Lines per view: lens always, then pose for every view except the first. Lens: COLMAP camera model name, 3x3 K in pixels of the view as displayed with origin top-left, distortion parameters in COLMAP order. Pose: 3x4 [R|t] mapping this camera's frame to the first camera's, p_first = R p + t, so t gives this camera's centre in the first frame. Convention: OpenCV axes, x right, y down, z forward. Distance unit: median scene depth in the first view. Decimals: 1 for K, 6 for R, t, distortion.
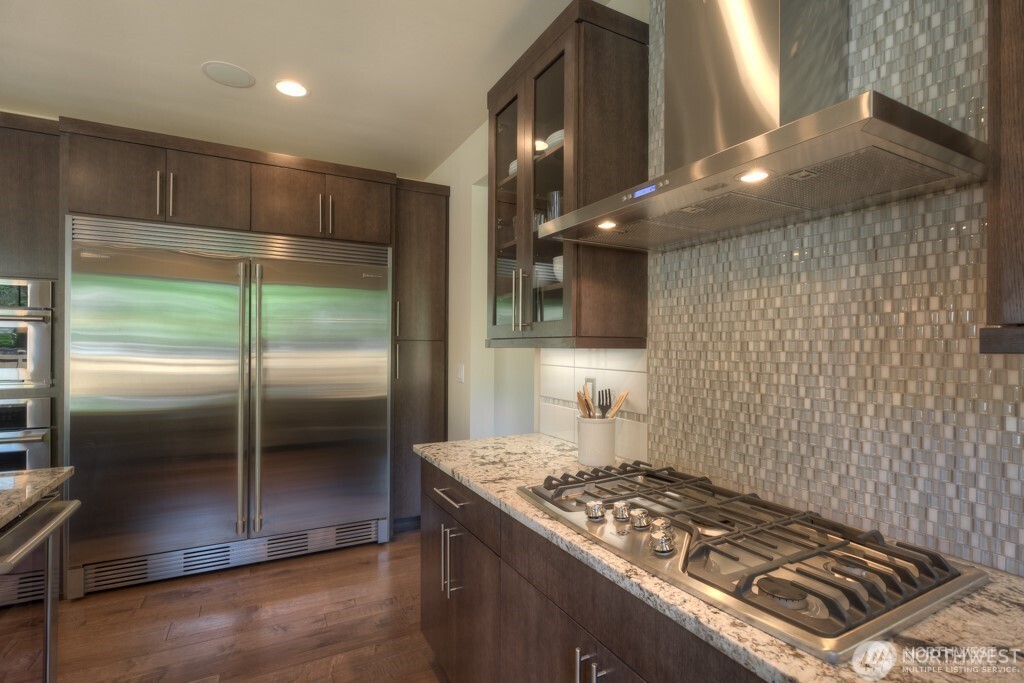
lens RADIAL K [[491.1, 0, 513.4], [0, 491.1, 342.0], [0, 0, 1]] dist [-0.004113, -0.000661]
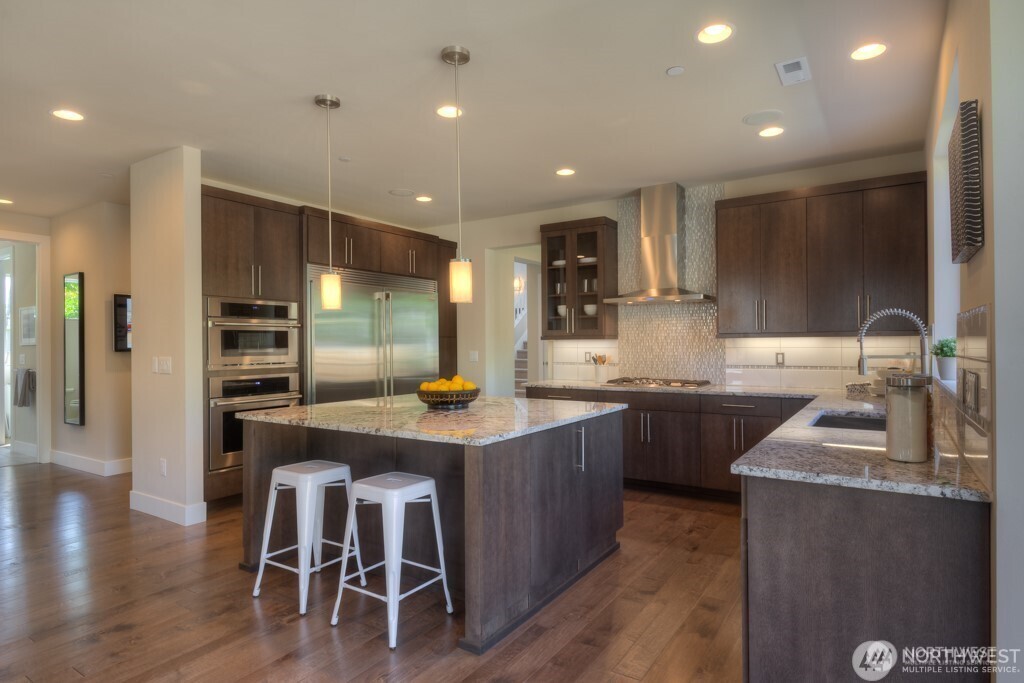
lens RADIAL K [[577.9, 0, 510.1], [0, 577.9, 341.3], [0, 0, 1]] dist [0.002302, 0.000053]
pose [[0.873412, -0.011401, 0.486849, -1.802010], [0.008289, 0.999929, 0.008546, -0.008872], [-0.486912, -0.003429, 0.873444, -1.517113]]
